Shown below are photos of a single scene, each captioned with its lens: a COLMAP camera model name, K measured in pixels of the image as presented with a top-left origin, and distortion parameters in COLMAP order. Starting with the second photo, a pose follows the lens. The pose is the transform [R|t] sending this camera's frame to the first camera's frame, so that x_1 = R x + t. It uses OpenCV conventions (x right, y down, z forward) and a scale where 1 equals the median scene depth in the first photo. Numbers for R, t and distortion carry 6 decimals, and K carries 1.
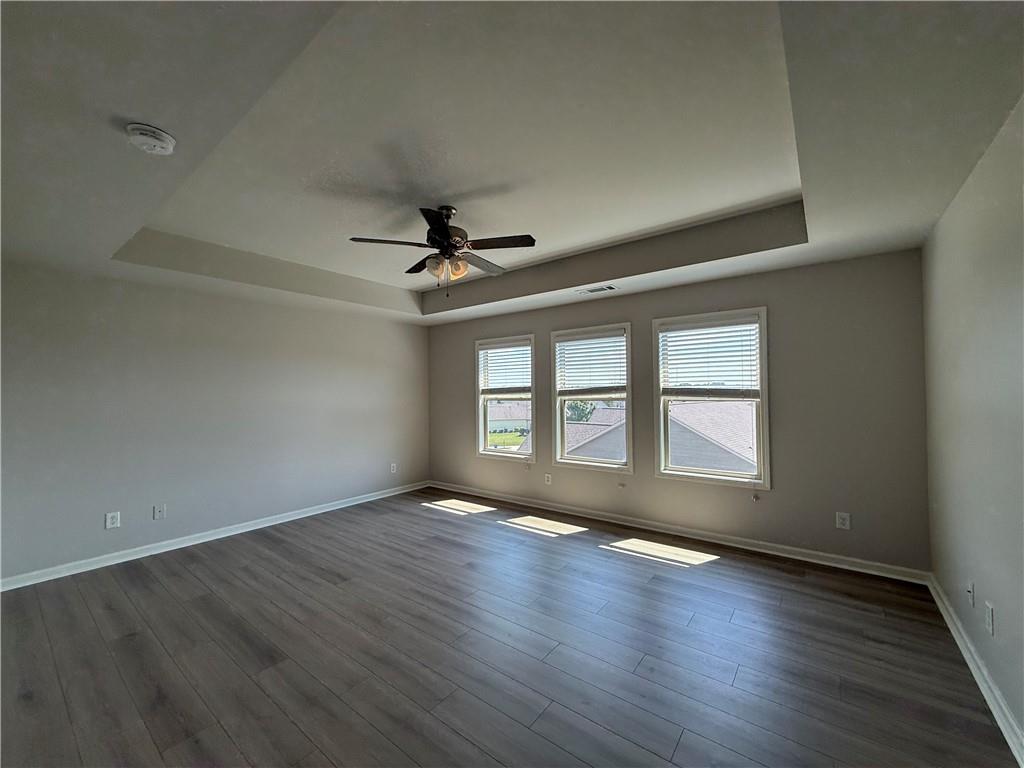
lens RADIAL K [[410.2, 0, 512.0], [0, 410.2, 384.0], [0, 0, 1]] dist [-0.000291, -0.000014]
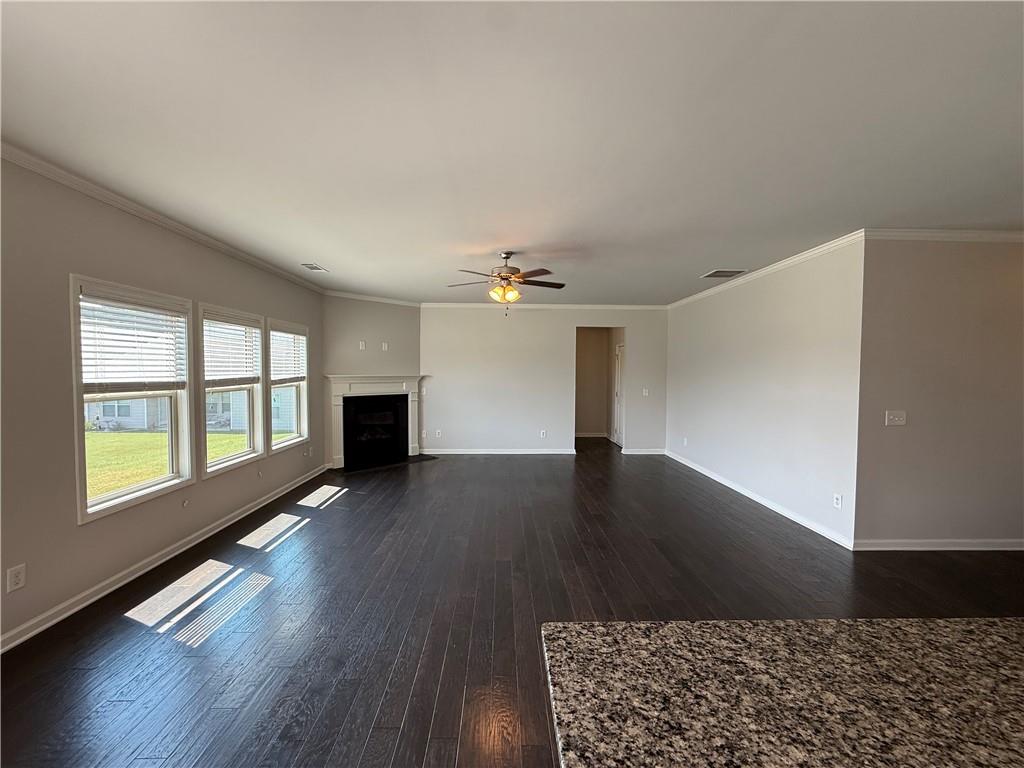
lens RADIAL K [[410.2, 0, 512.0], [0, 410.2, 384.0], [0, 0, 1]] dist [-0.000291, -0.000014]
pose [[-0.624532, -0.019063, 0.780767, -0.947020], [-0.016944, 0.999797, 0.010858, 0.000946], [-0.780815, -0.006448, -0.624728, 1.147777]]
